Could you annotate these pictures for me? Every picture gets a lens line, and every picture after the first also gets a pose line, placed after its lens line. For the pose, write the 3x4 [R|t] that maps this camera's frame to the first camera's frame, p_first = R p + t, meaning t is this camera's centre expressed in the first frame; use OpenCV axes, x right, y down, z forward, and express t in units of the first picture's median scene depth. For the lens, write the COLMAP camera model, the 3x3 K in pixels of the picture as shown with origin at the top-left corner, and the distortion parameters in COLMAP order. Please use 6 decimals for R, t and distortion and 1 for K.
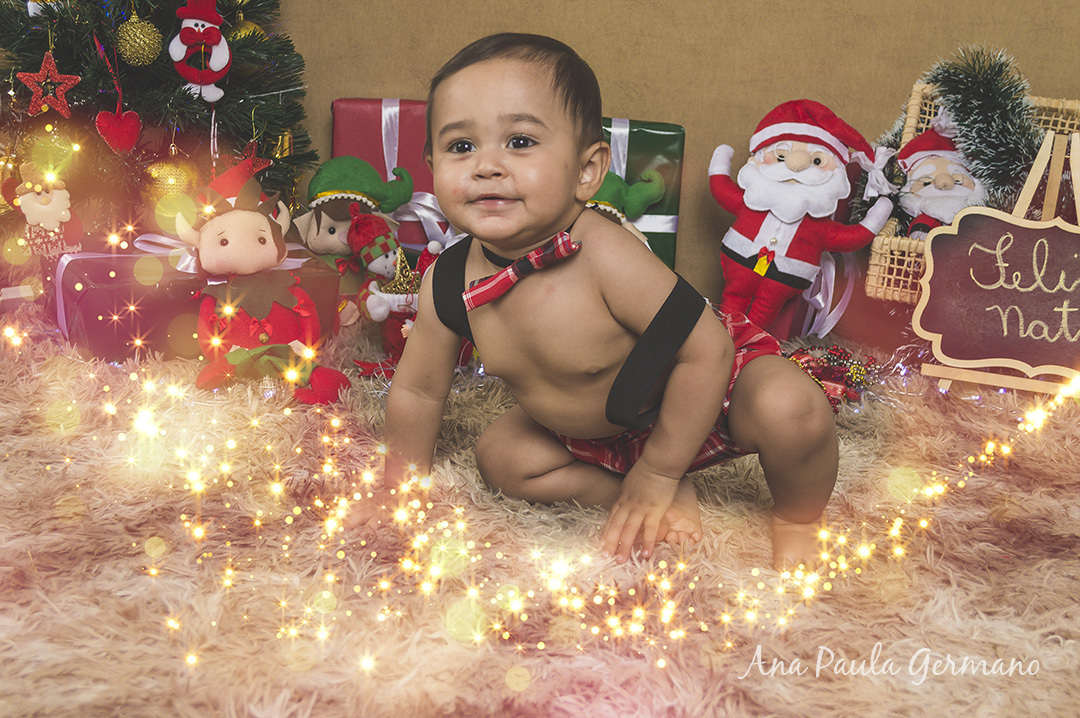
lens RADIAL K [[1446.3, 0, 528.5], [0, 1446.3, 357.4], [0, 0, 1]] dist [0.004003, -0.067055]
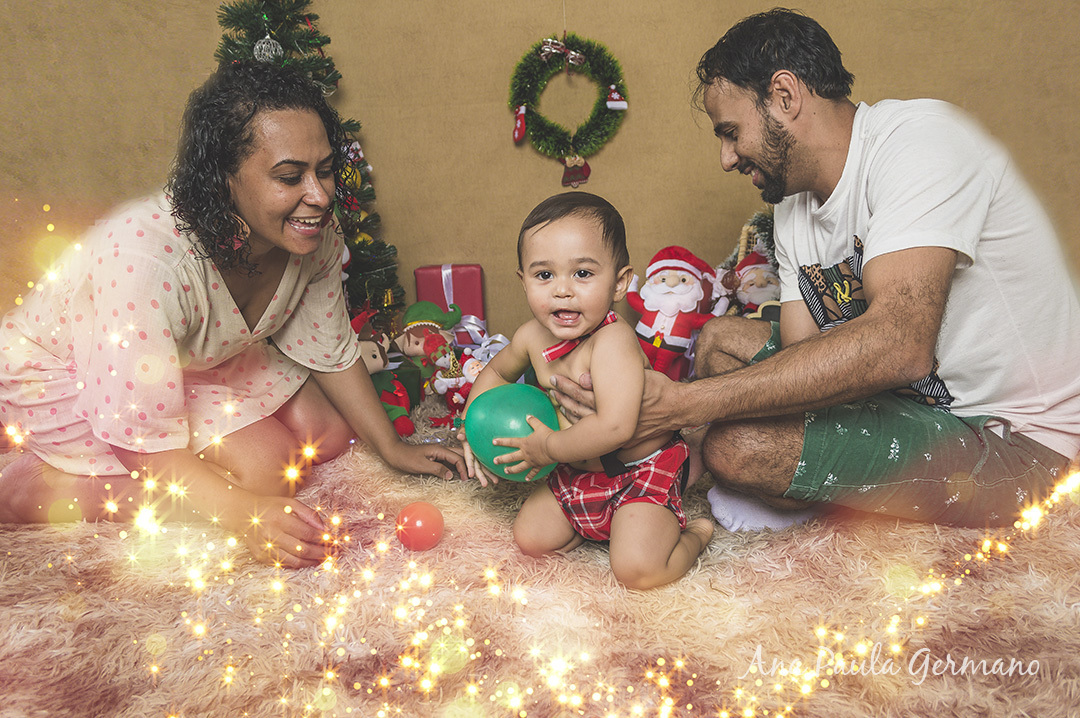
lens RADIAL K [[848.7, 0, 540.9], [0, 848.7, 362.9], [0, 0, 1]] dist [0.032229, -0.010461]
pose [[0.994443, -0.086393, -0.060162, 0.079627], [0.085764, 0.996231, -0.012973, -0.036088], [0.061057, 0.007742, 0.998104, -0.050078]]
